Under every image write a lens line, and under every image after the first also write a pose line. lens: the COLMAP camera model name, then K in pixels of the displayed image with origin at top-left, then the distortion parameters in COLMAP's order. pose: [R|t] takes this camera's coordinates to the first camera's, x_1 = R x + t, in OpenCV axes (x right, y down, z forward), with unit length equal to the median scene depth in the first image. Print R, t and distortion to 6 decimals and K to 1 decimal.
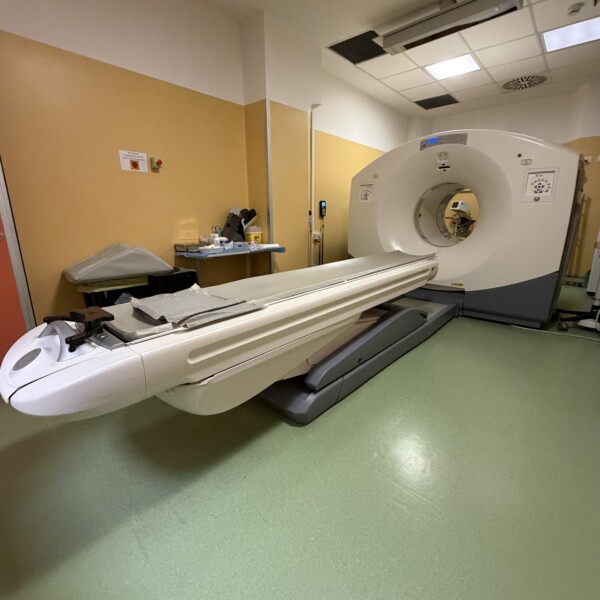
lens RADIAL K [[320.9, 0, 300.0], [0, 320.9, 300.0], [0, 0, 1]] dist [-0.000559, 0.000703]
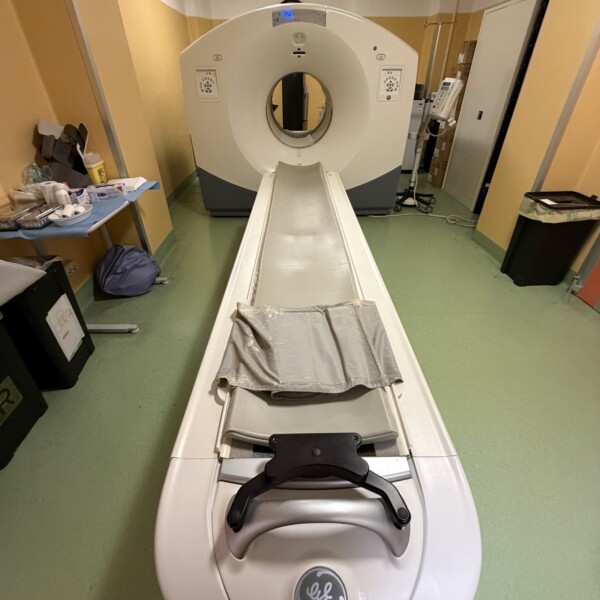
lens RADIAL K [[320.9, 0, 300.0], [0, 320.9, 300.0], [0, 0, 1]] dist [-0.000559, 0.000703]
pose [[0.731647, -0.386247, 0.561698, -0.316053], [0.174542, 0.902665, 0.393358, -0.152551], [-0.658959, -0.189759, 0.727849, 0.237494]]
